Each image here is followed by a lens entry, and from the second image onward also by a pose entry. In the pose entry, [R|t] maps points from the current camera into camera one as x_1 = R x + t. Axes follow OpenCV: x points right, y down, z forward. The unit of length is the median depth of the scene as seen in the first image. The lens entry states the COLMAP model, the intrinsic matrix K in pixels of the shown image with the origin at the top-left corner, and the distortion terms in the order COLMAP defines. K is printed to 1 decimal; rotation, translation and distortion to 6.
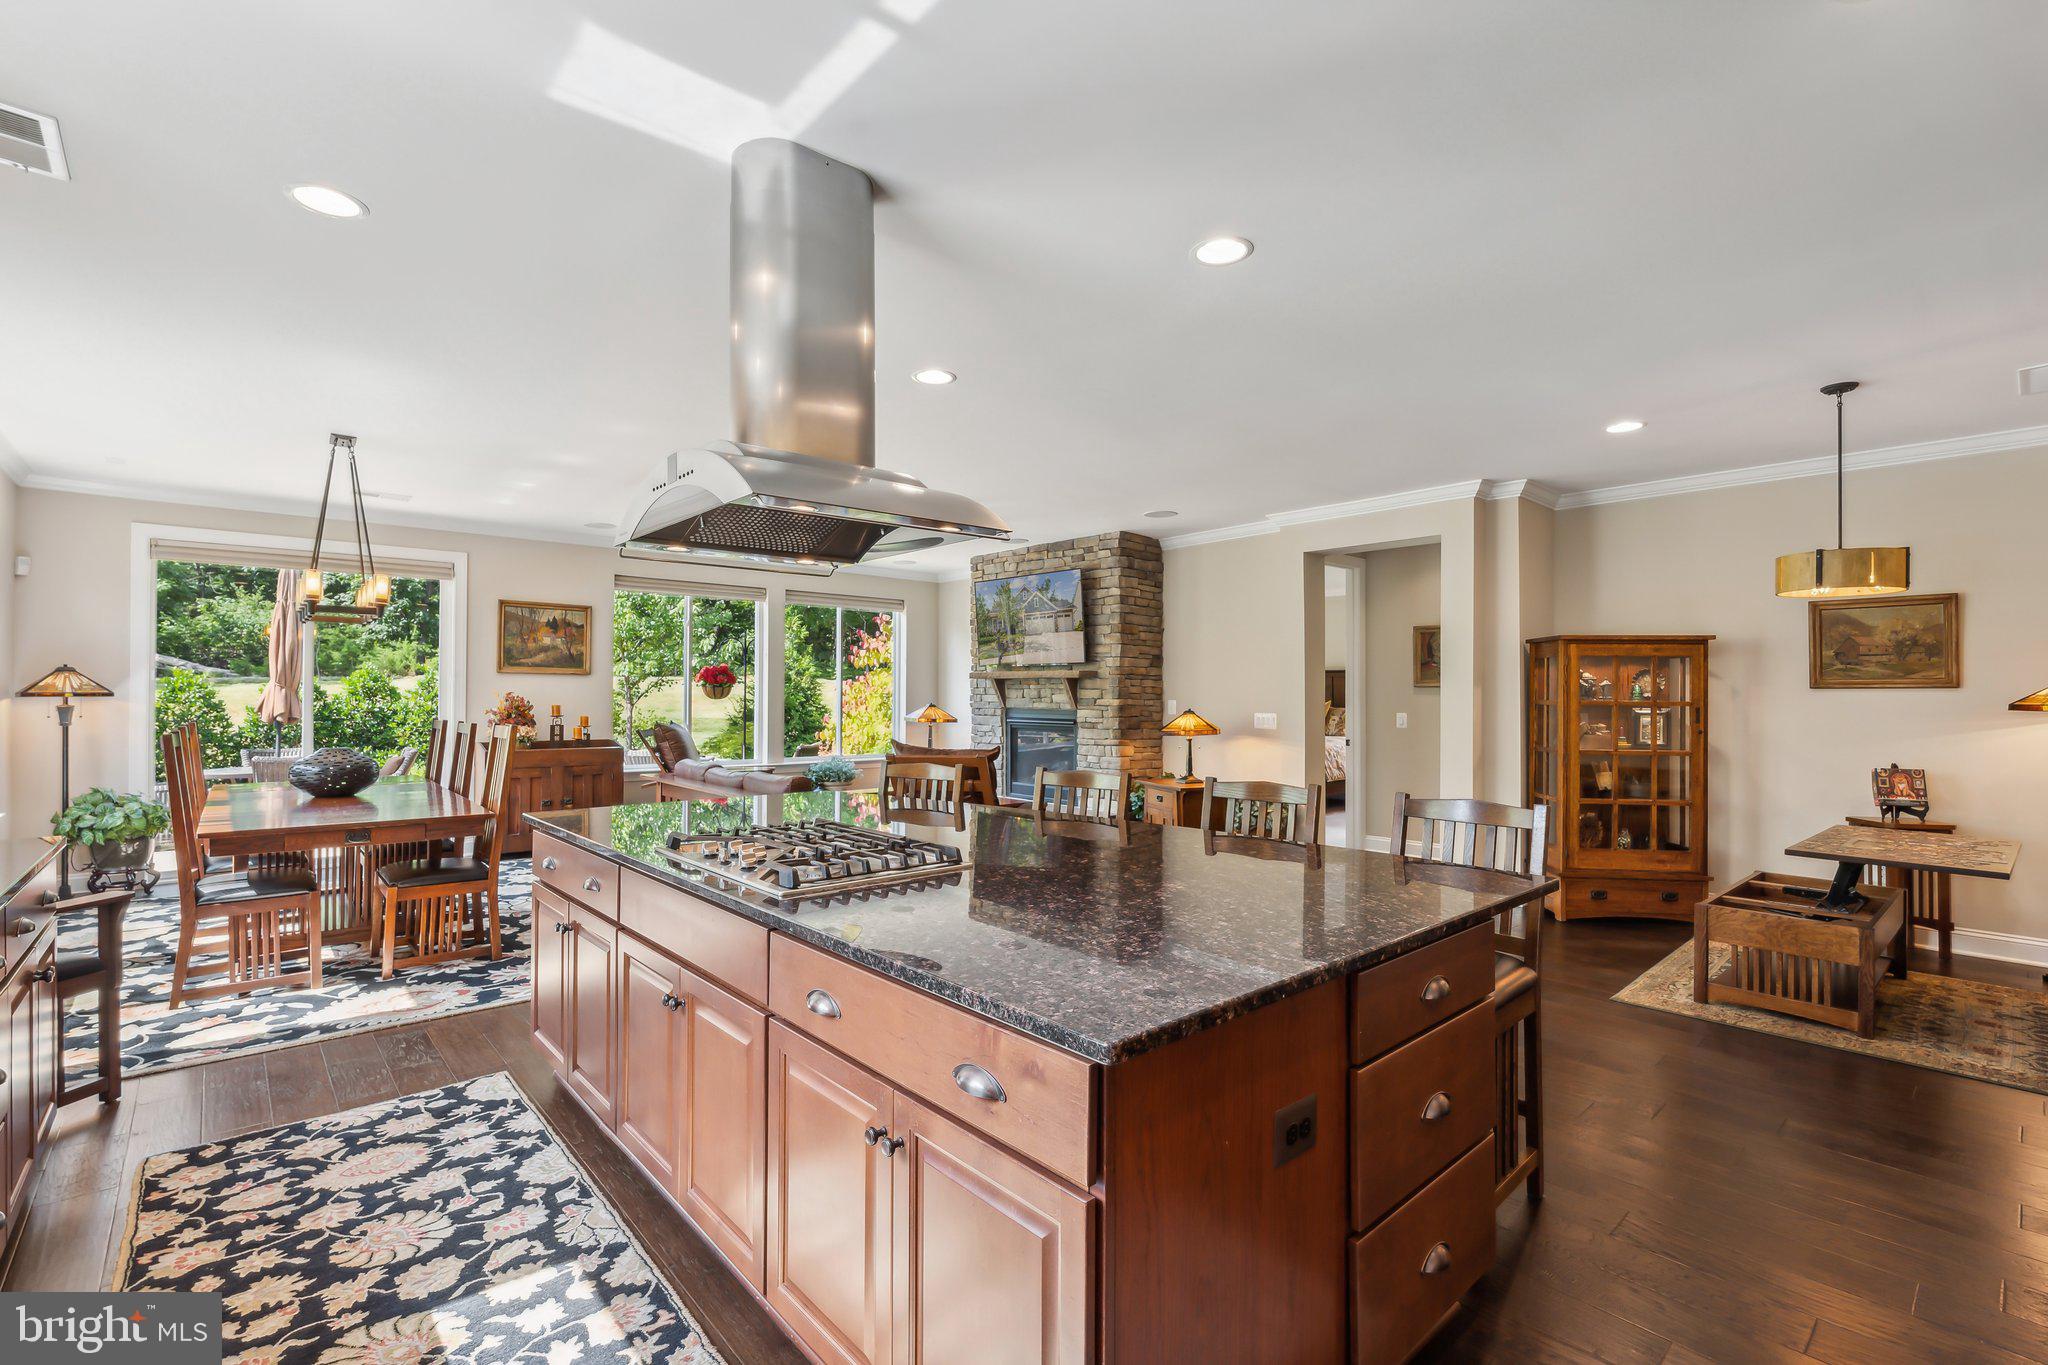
lens RADIAL K [[914.5, 0, 1036.4], [0, 914.5, 685.9], [0, 0, 1]] dist [-0.004946, -0.000111]
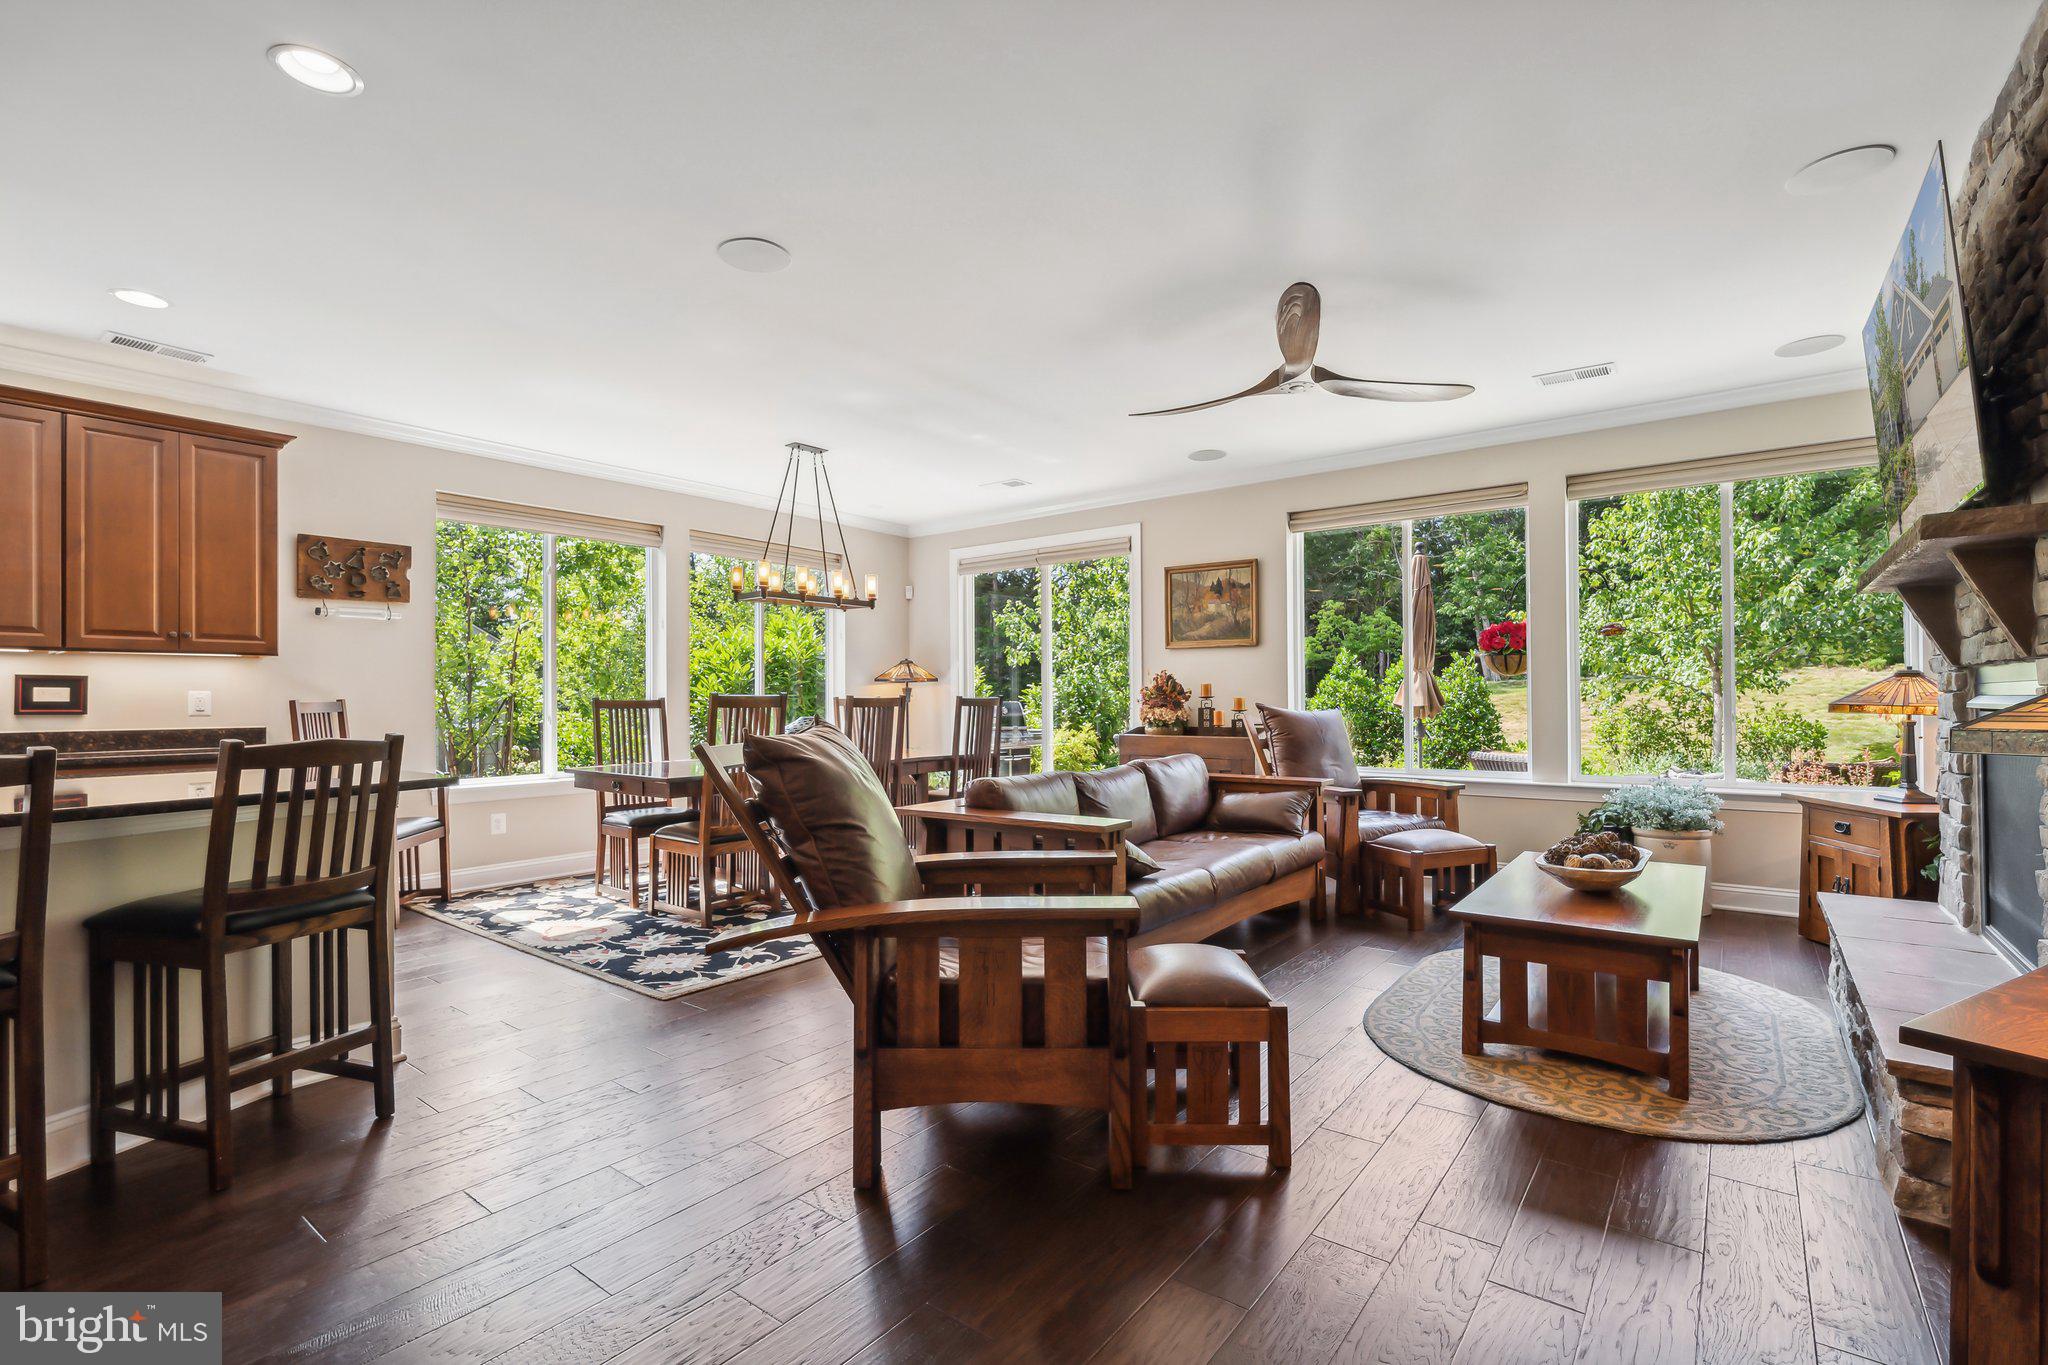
lens RADIAL K [[914.5, 0, 1022.6], [0, 914.5, 696.8], [0, 0, 1]] dist [-0.004946, -0.000111]
pose [[0.168057, -0.009650, -0.985730, 0.366201], [0.017220, 0.999828, -0.006852, 0.048455], [0.985627, -0.015823, 0.168194, 0.945755]]
